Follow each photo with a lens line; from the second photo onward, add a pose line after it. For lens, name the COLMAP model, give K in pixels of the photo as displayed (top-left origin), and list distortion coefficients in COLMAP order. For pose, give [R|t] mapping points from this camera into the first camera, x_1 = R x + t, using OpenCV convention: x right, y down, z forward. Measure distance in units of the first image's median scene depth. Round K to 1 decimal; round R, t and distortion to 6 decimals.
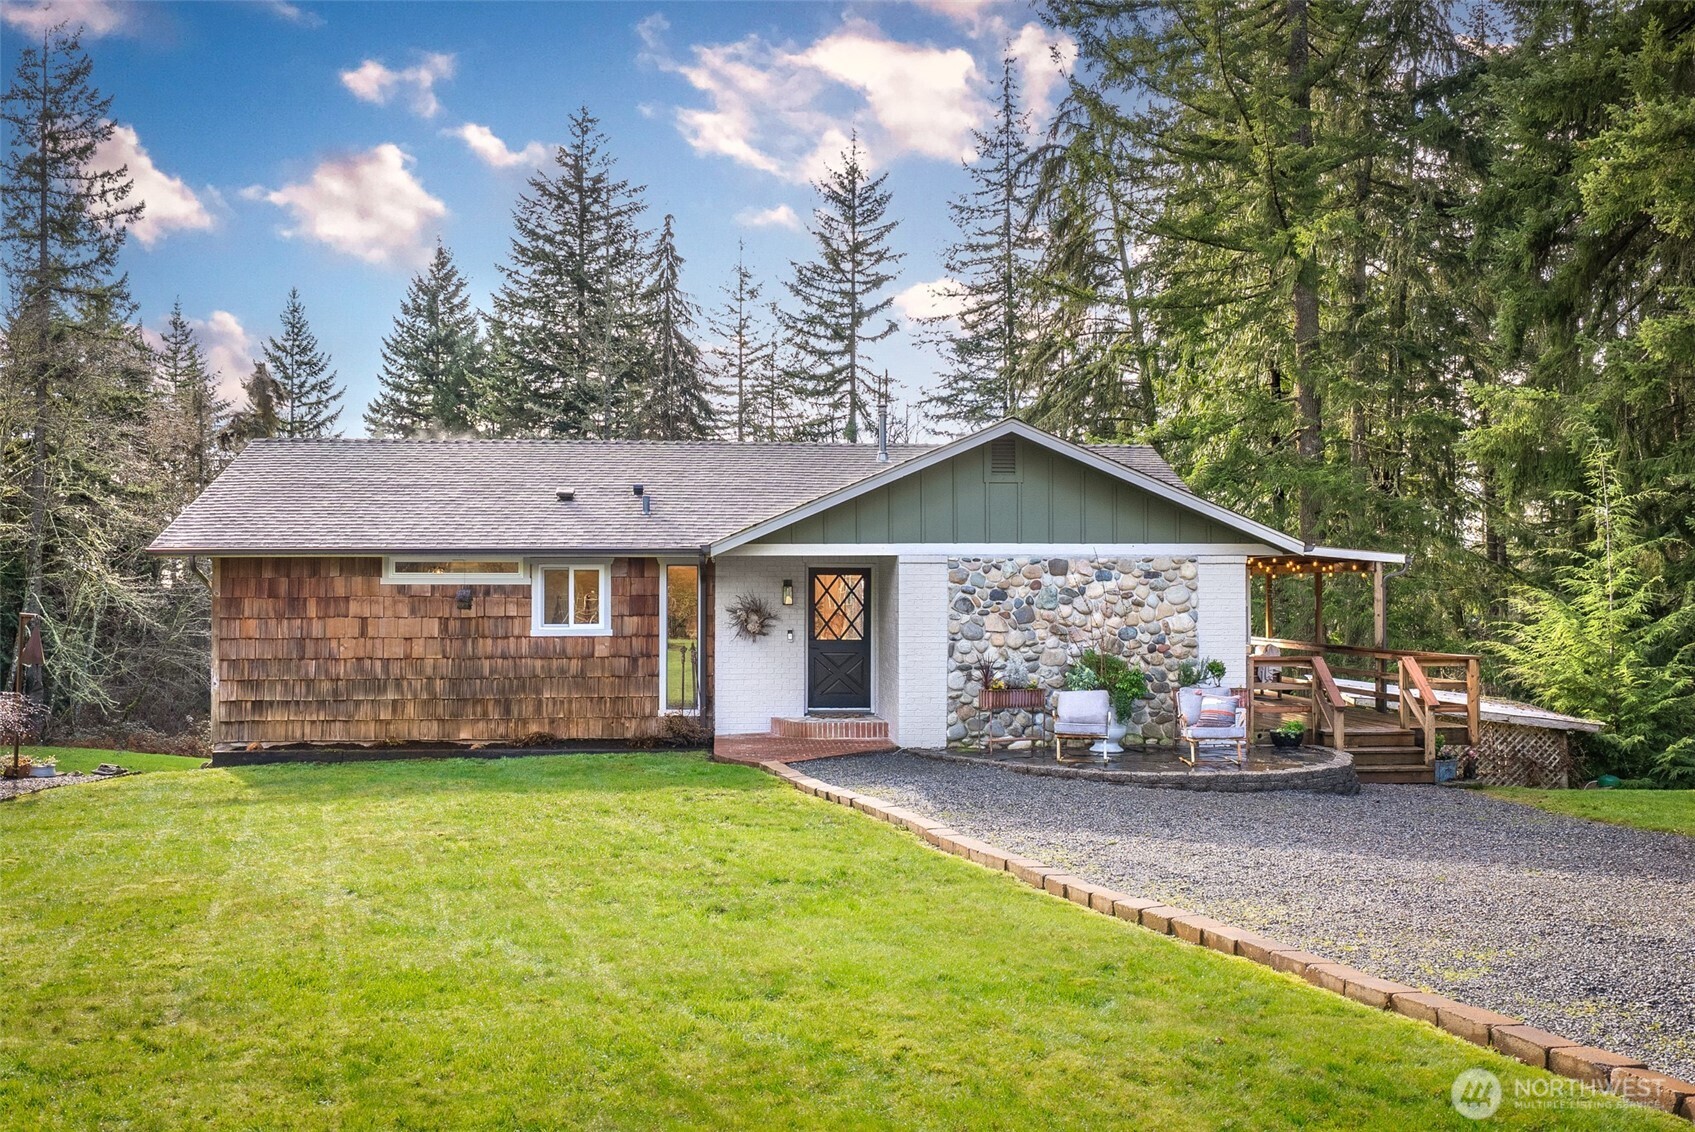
lens RADIAL K [[1520.8, 0, 850.5], [0, 1520.8, 564.9], [0, 0, 1]] dist [0.006625, -0.008335]
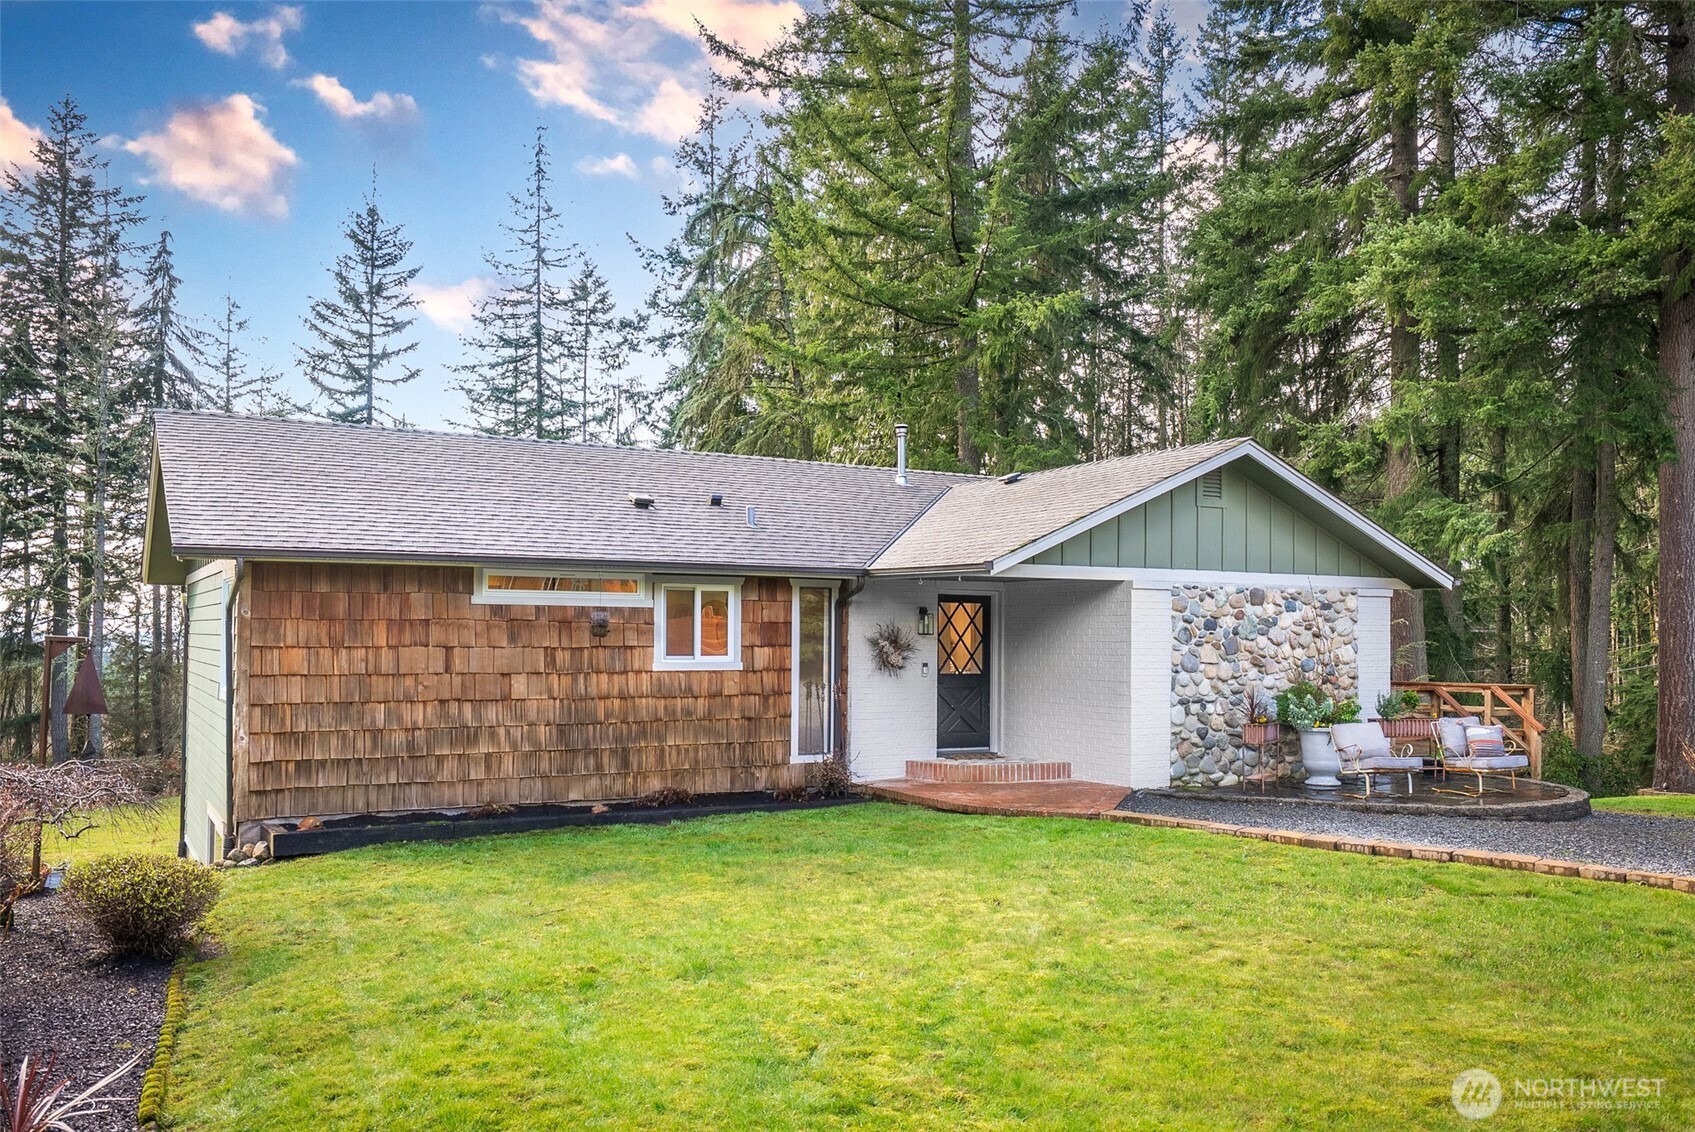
lens RADIAL K [[1345.3, 0, 855.1], [0, 1345.3, 616.5], [0, 0, 1]] dist [0.006016, 0.001160]
pose [[0.906467, 0.013515, 0.422061, -0.416513], [-0.014616, 0.999893, -0.000627, 0.016654], [-0.422024, -0.005601, 0.906567, 0.298750]]
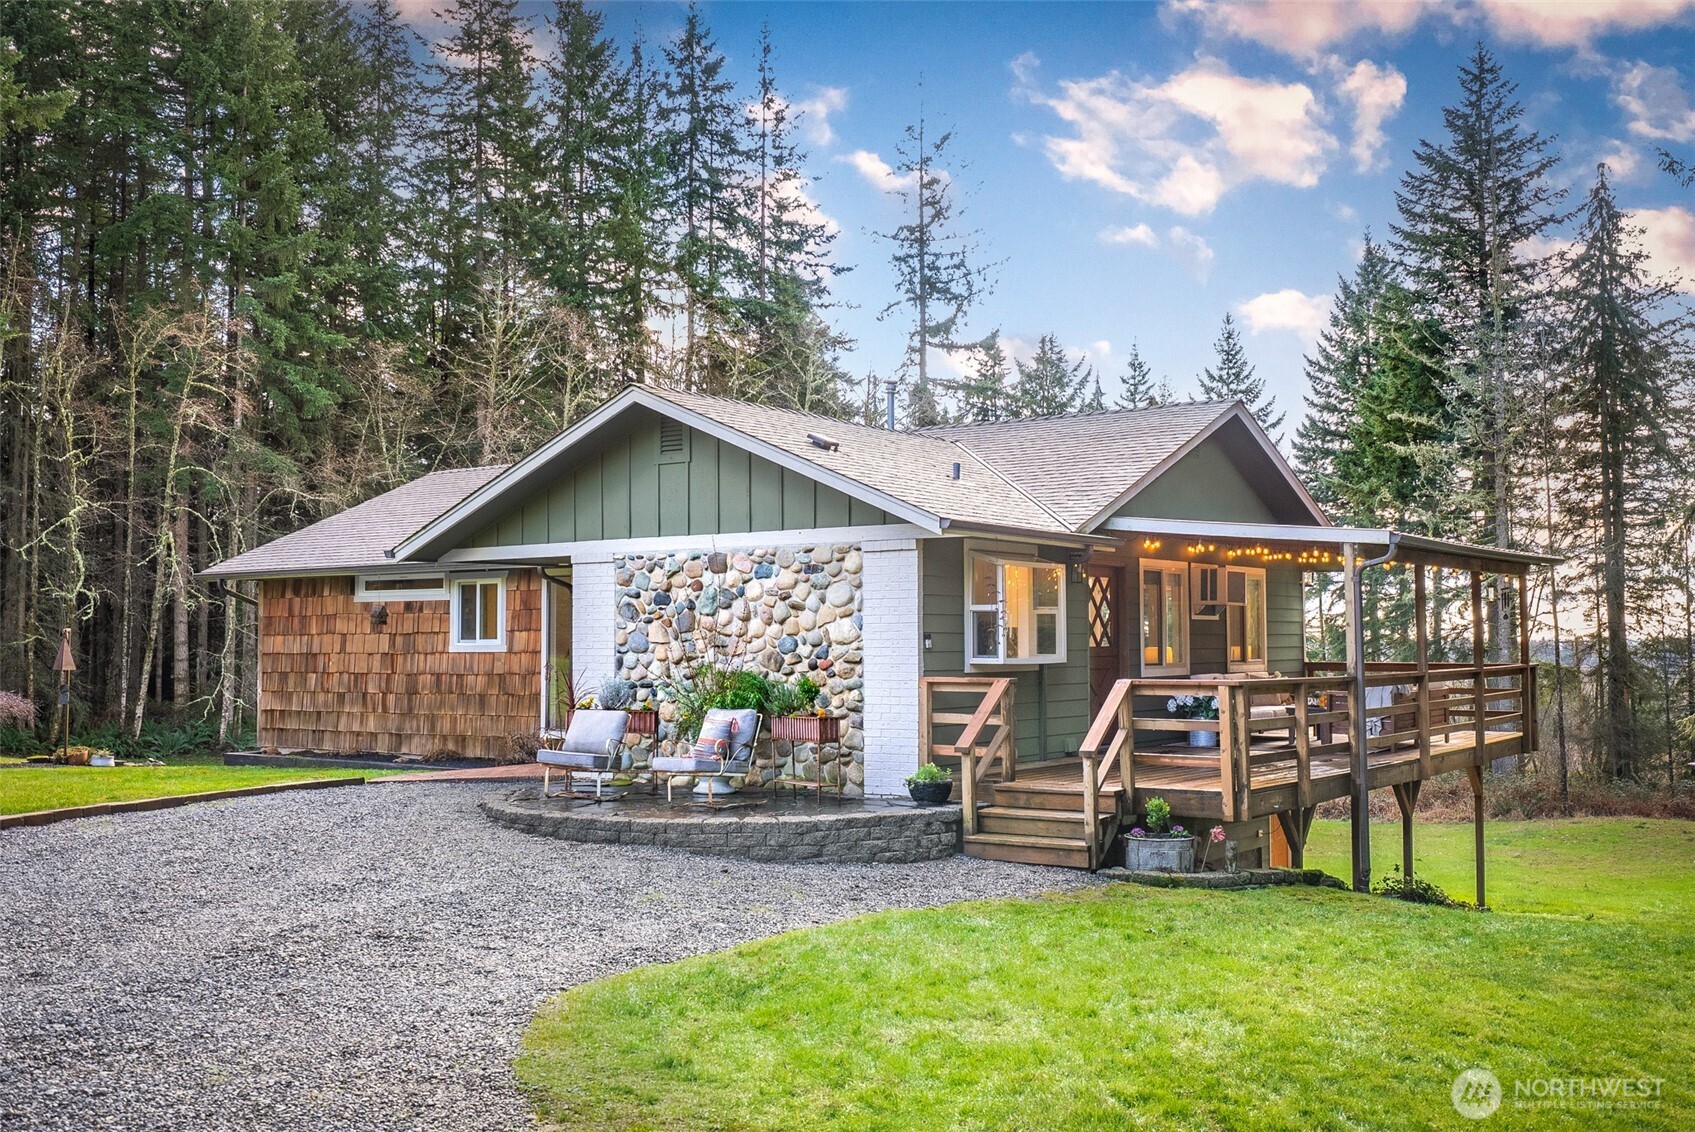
lens RADIAL K [[1669.1, 0, 845.9], [0, 1669.1, 569.1], [0, 0, 1]] dist [0.006260, 0.000000]
pose [[0.765300, -0.030782, -0.642937, 0.687943], [0.014564, 0.999428, -0.030514, 0.029832], [0.643509, 0.013988, 0.765311, 0.332260]]
